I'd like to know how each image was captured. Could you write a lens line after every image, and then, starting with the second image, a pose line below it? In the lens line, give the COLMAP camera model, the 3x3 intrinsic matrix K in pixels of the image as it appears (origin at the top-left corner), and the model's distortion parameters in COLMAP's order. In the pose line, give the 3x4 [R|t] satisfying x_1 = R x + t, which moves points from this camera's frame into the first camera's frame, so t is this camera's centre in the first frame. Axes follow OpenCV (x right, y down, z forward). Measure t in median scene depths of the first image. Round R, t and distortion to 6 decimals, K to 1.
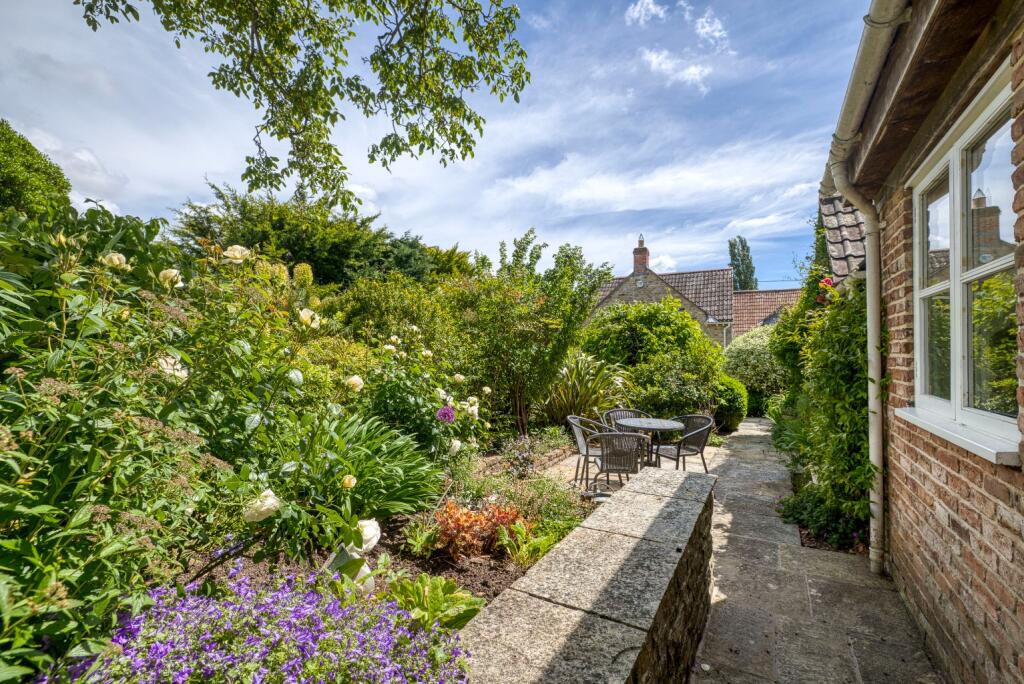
lens RADIAL K [[438.9, 0, 512.0], [0, 438.9, 342.0], [0, 0, 1]] dist [0.002666, 0.000192]
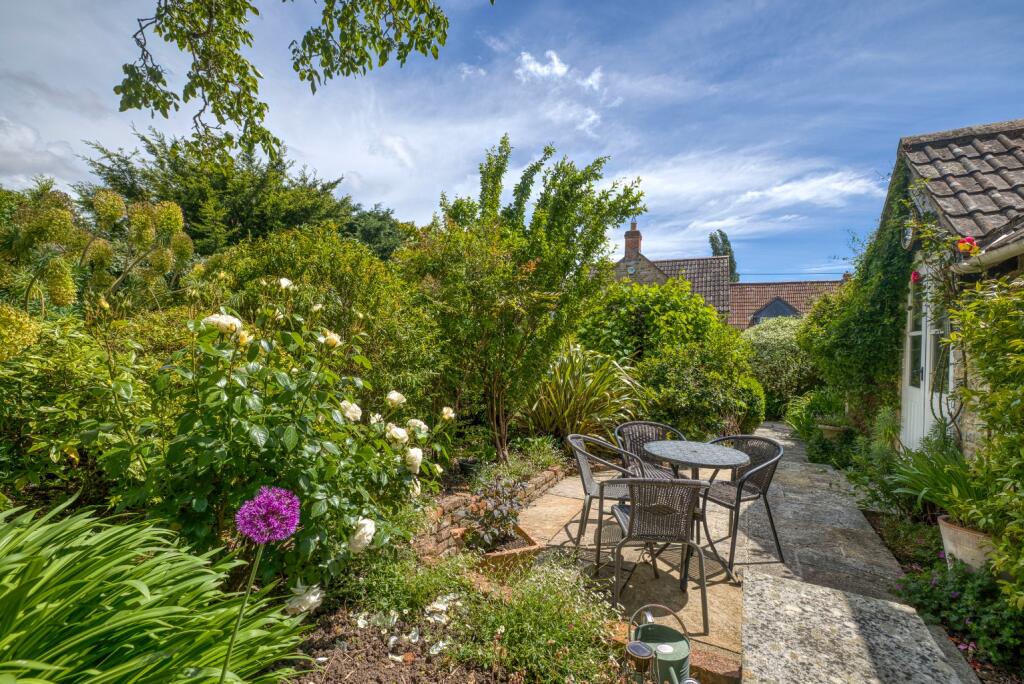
lens RADIAL K [[438.9, 0, 512.0], [0, 438.9, 342.0], [0, 0, 1]] dist [0.002666, 0.000192]
pose [[0.998771, 0.021291, 0.044767, 0.004381], [-0.022402, 0.999450, 0.024466, 0.004657], [-0.044222, -0.025439, 0.998698, 0.175039]]
